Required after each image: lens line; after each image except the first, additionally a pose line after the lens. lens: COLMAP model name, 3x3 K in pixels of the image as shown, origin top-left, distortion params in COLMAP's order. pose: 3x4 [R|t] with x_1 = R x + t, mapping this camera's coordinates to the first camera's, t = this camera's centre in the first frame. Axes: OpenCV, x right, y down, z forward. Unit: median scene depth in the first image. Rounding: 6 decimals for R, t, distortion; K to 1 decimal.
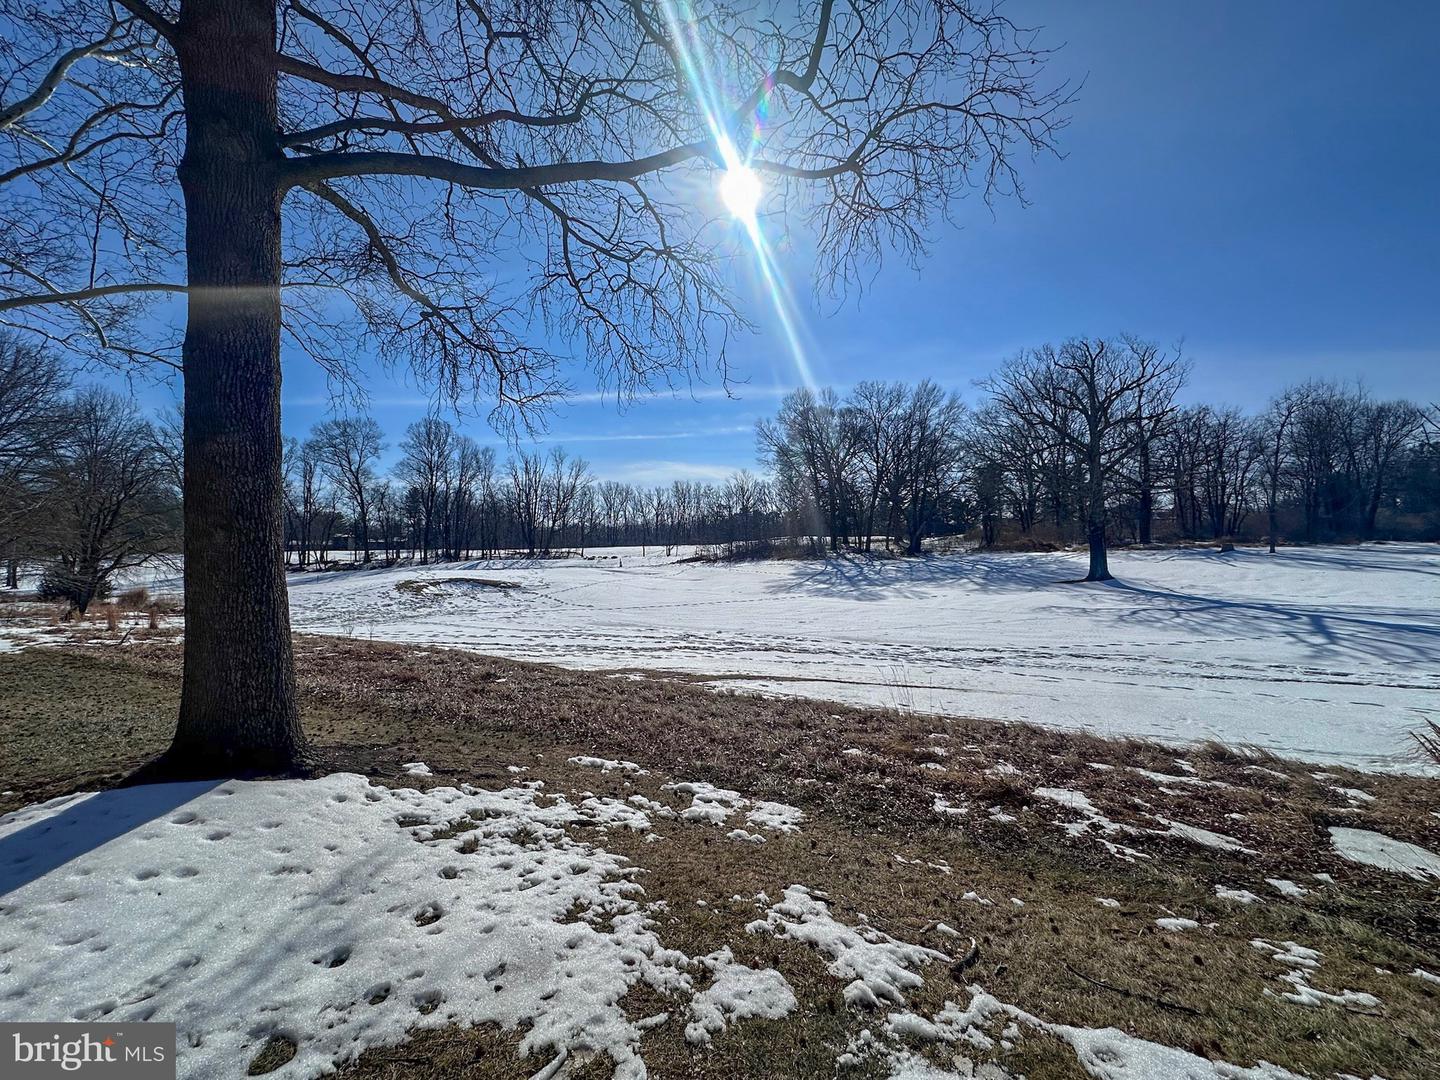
lens RADIAL K [[572.7, 0, 719.6], [0, 572.7, 538.1], [0, 0, 1]] dist [-0.005627, 0.001295]
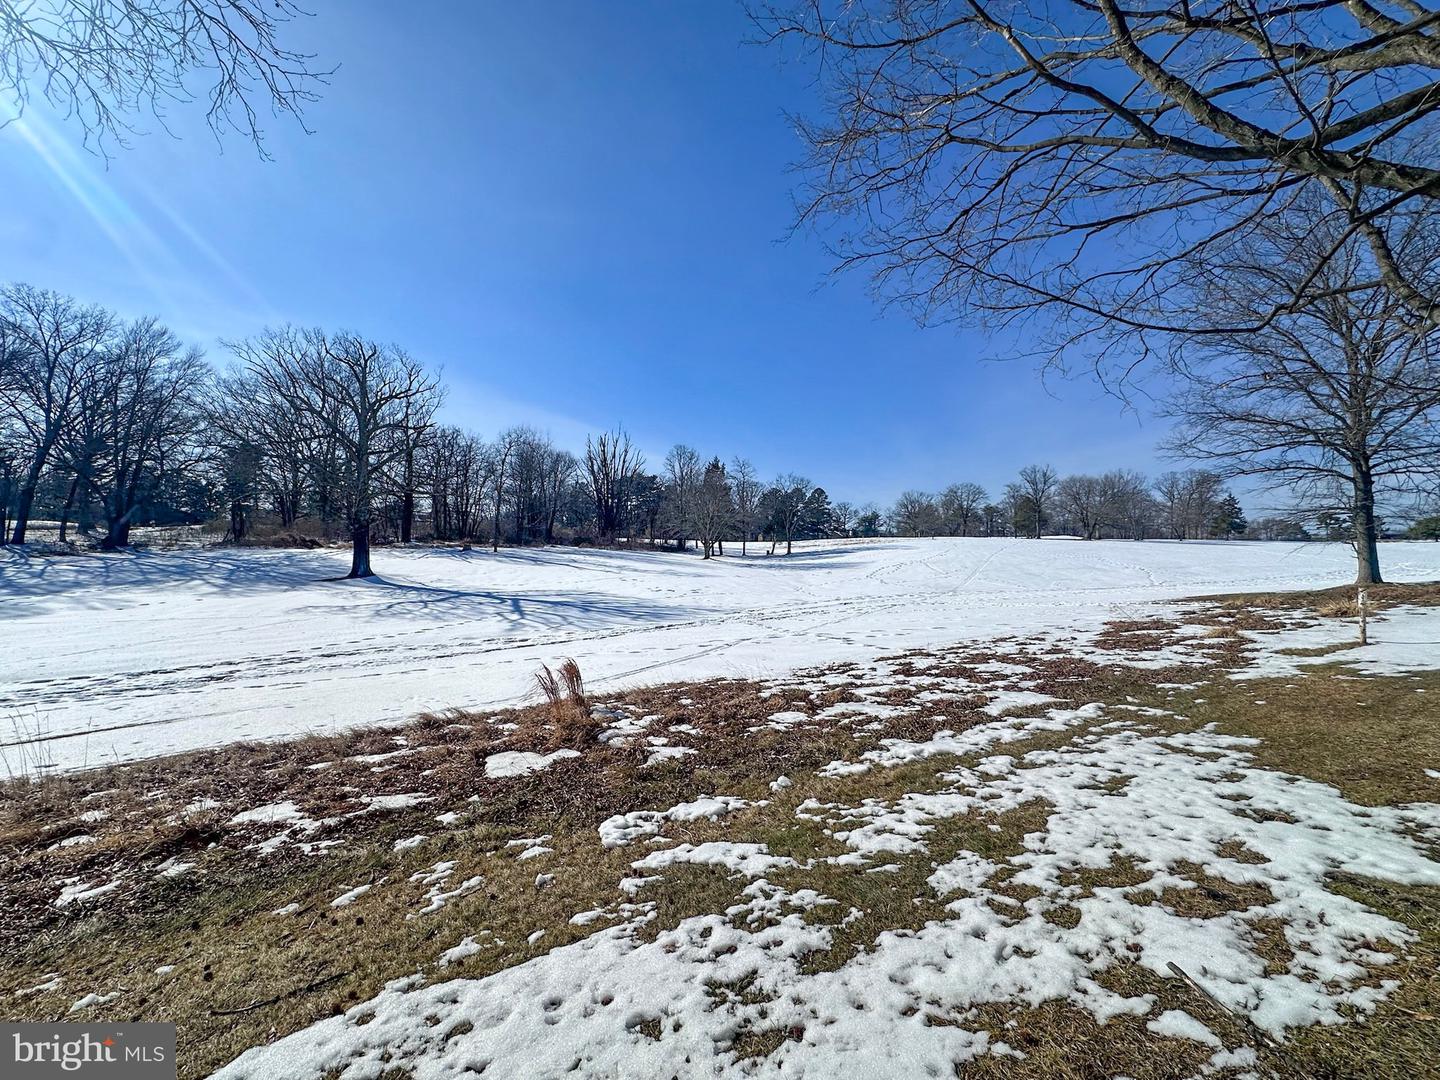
lens RADIAL K [[572.7, 0, 719.6], [0, 572.7, 538.1], [0, 0, 1]] dist [-0.005627, 0.001295]
pose [[0.418423, 0.033207, 0.907645, 0.006299], [-0.037445, 0.999112, -0.019291, -0.000097], [-0.907480, -0.025915, 0.419295, -0.004156]]
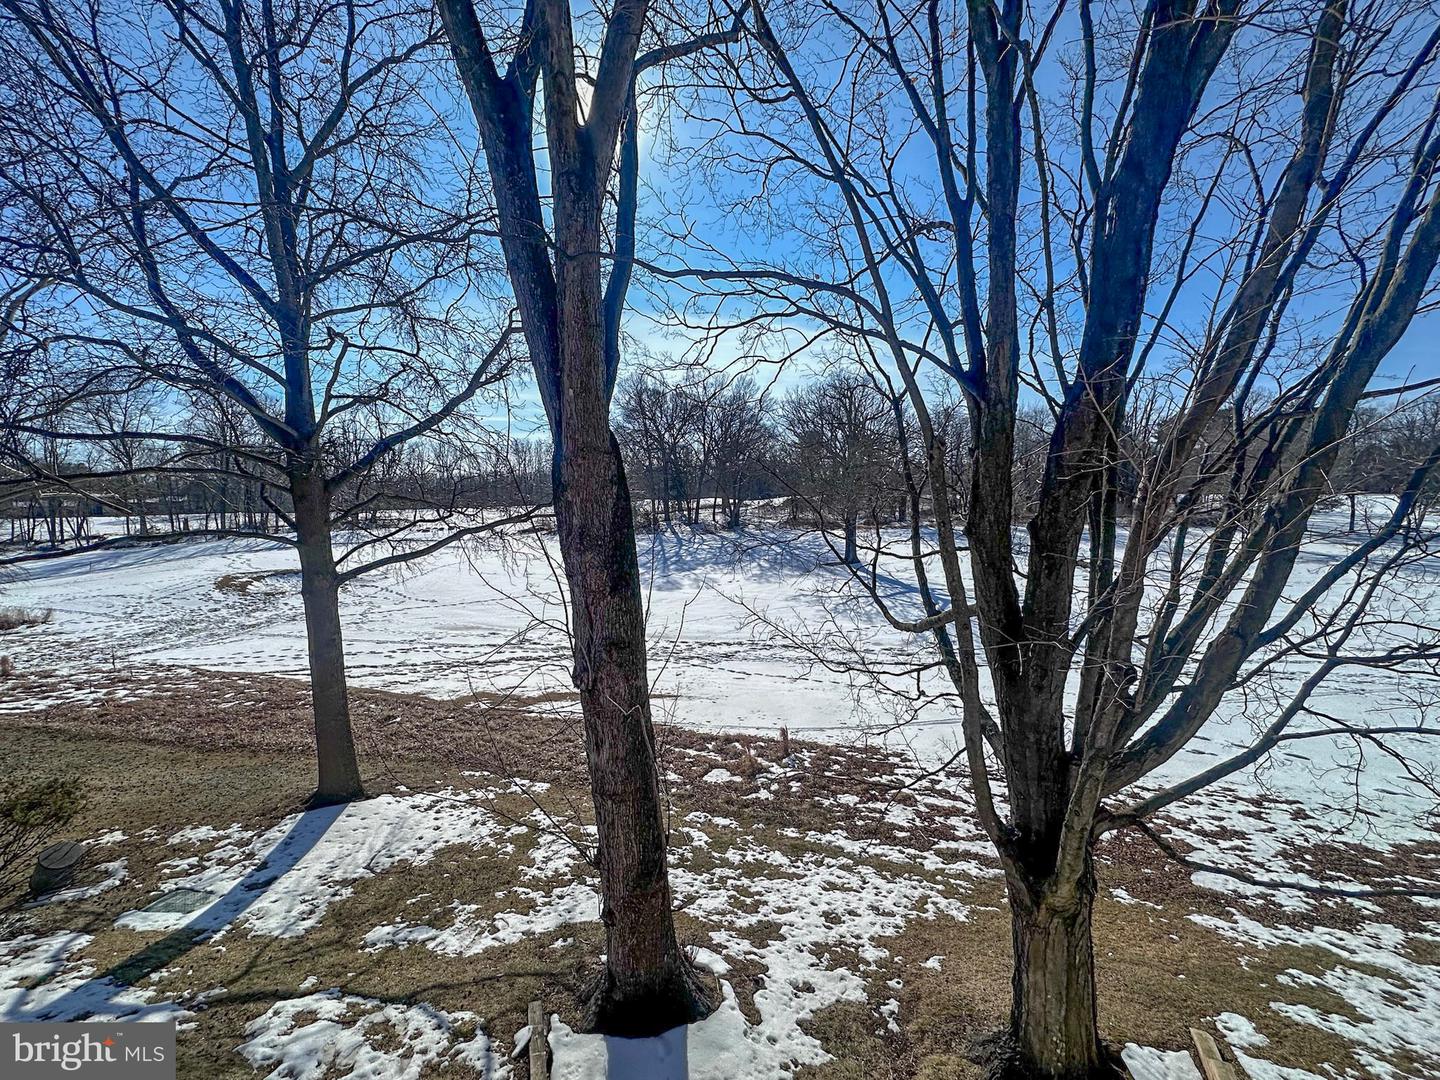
lens RADIAL K [[572.7, 0, 719.6], [0, 572.7, 538.1], [0, 0, 1]] dist [-0.005627, 0.001295]
pose [[0.965853, -0.023668, 0.258007, 0.027770], [-0.000913, 0.995502, 0.094736, -0.114968], [-0.259088, -0.091736, 0.961487, -0.209149]]
